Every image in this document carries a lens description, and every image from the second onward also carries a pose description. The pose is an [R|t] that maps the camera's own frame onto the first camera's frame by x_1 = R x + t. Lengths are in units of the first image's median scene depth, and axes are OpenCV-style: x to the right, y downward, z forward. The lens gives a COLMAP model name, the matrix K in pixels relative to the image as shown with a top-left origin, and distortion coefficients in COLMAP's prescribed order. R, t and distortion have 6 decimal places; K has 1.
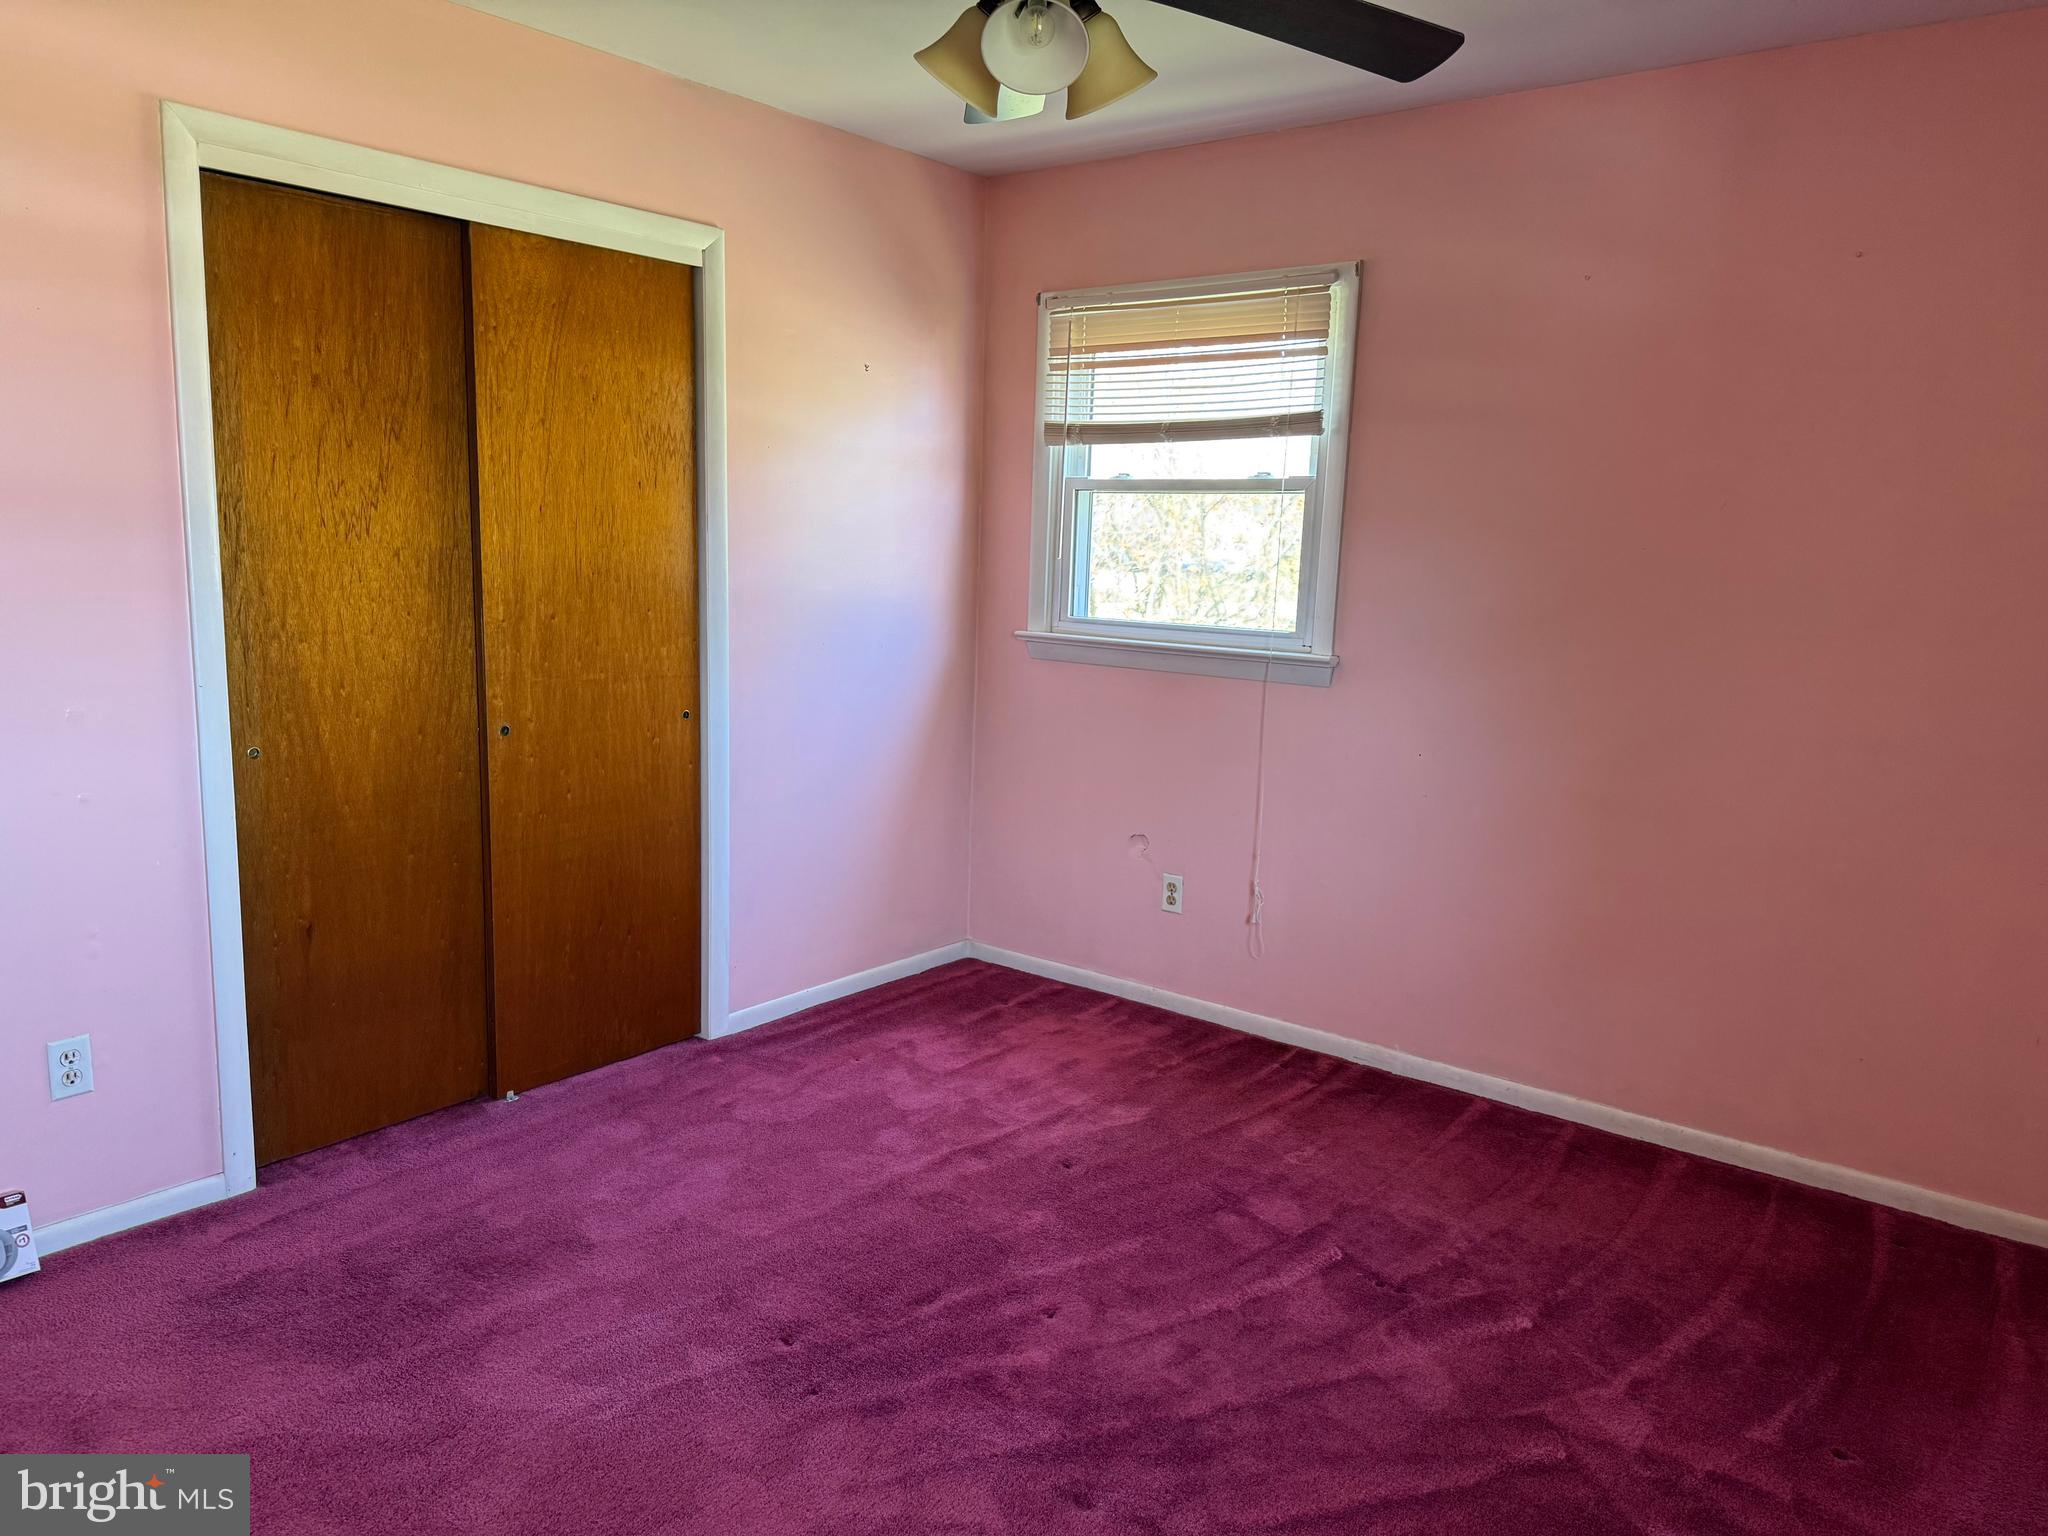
lens RADIAL K [[1434.1, 0, 1028.5], [0, 1434.1, 781.4], [0, 0, 1]] dist [0.132402, -0.210400]
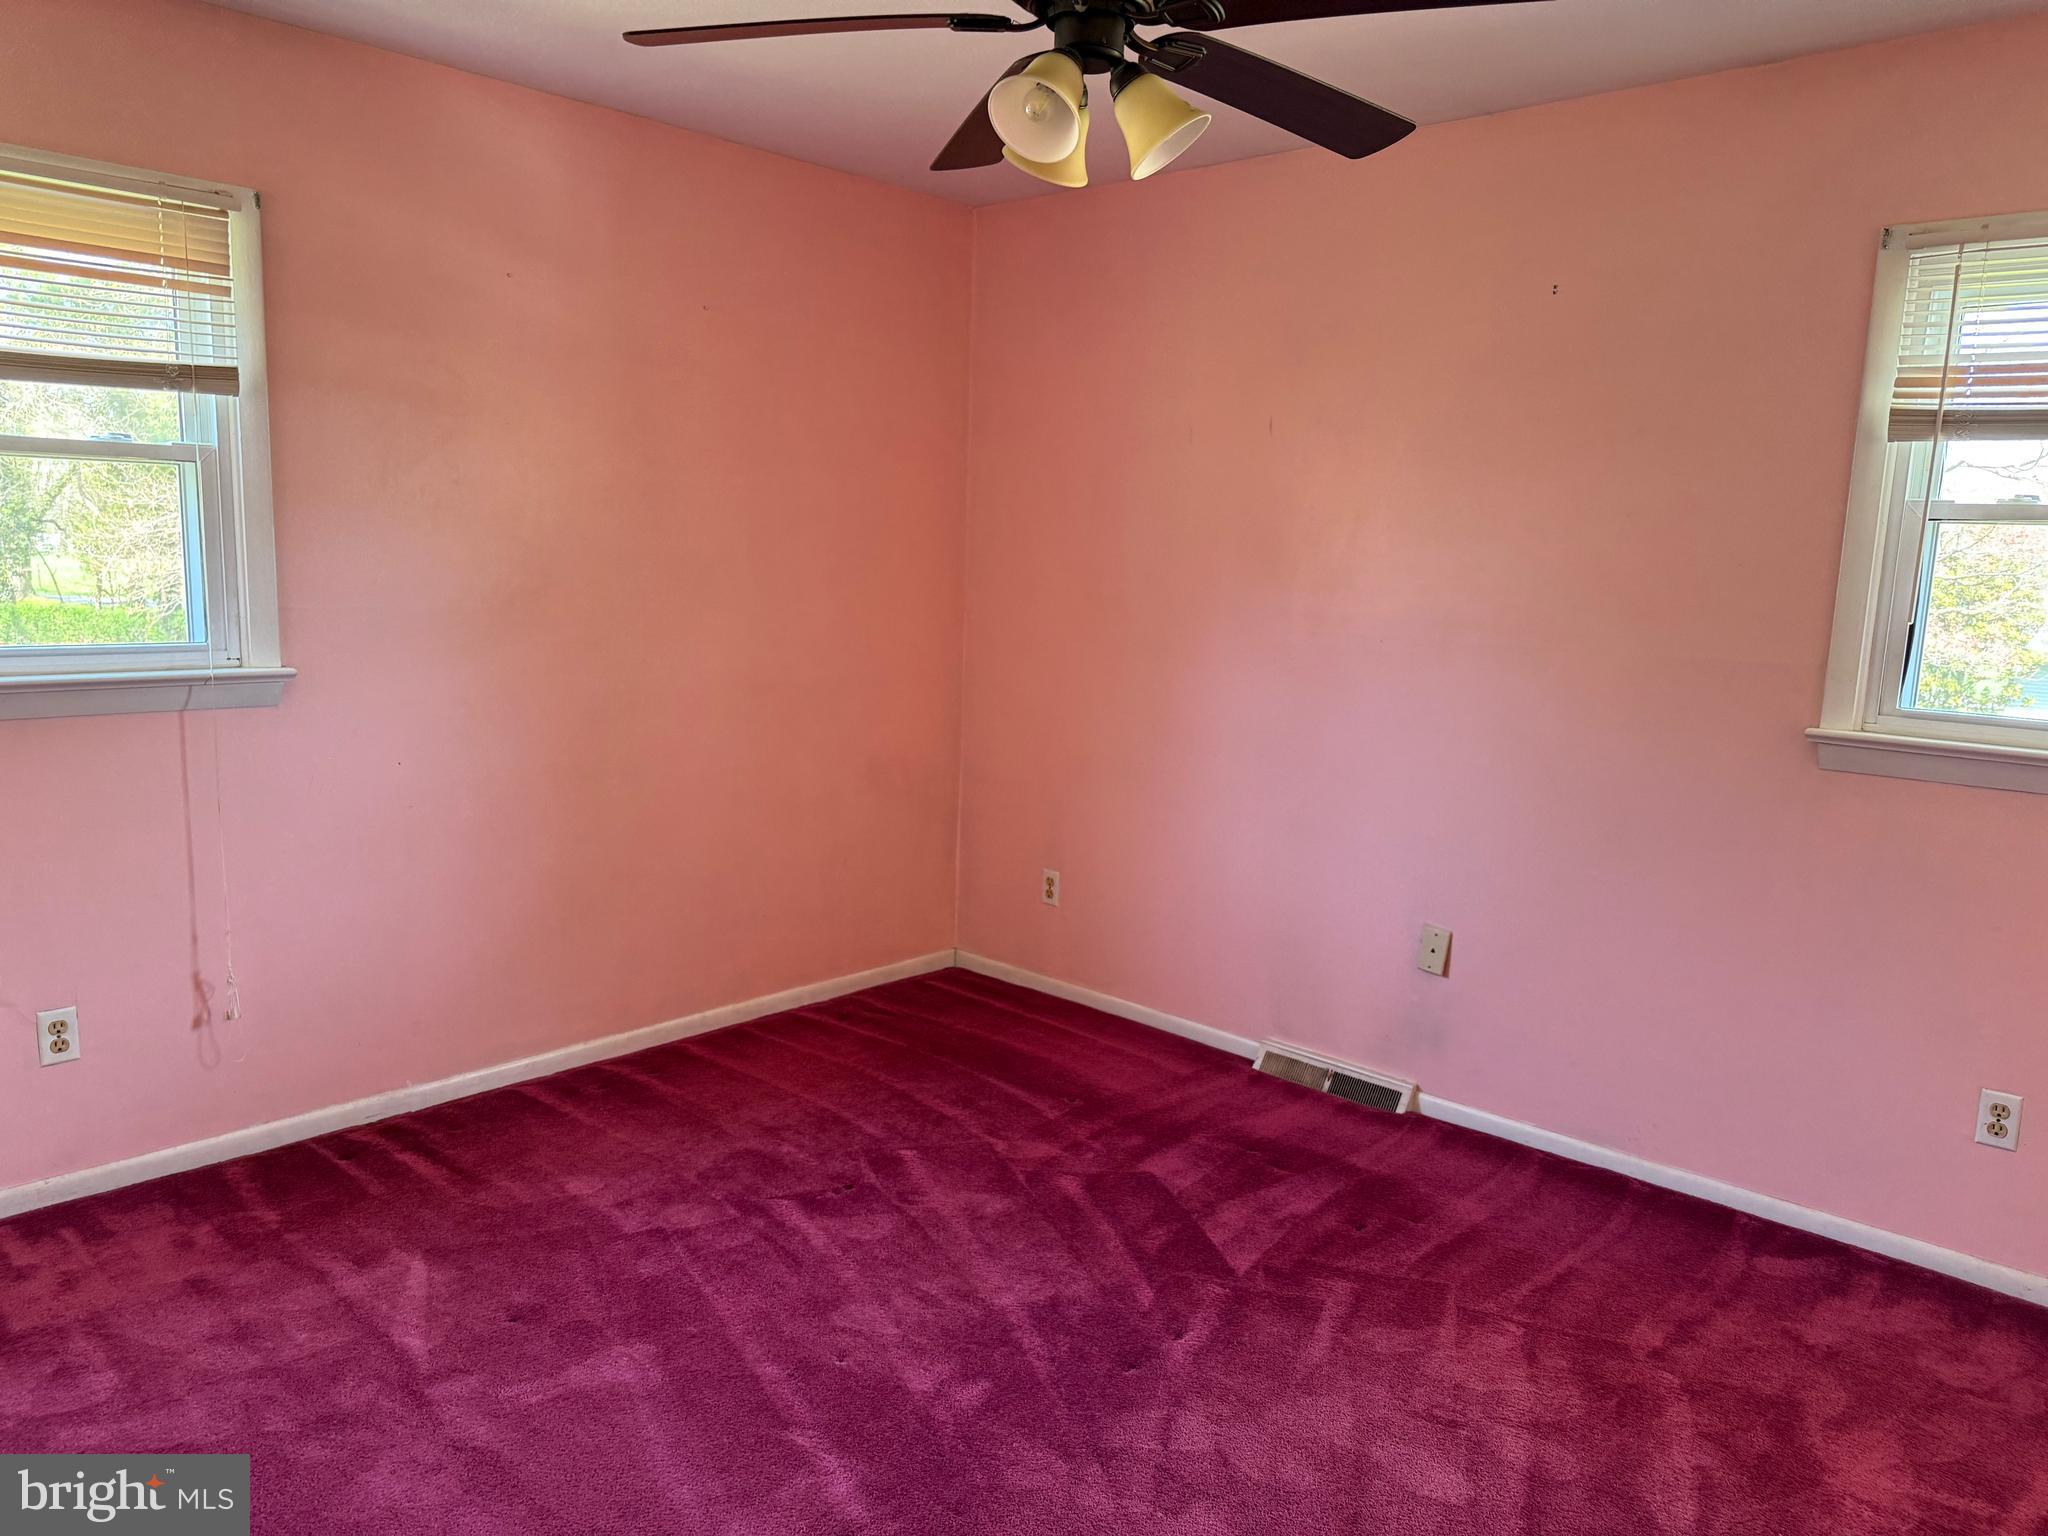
lens RADIAL K [[1428.3, 0, 1024.1], [0, 1428.3, 786.1], [0, 0, 1]] dist [-0.004043, -0.002748]
pose [[0.102700, -0.190788, 0.976244, -0.566208], [0.156093, 0.972366, 0.173610, -0.097077], [-0.982389, 0.134555, 0.129642, 0.496679]]
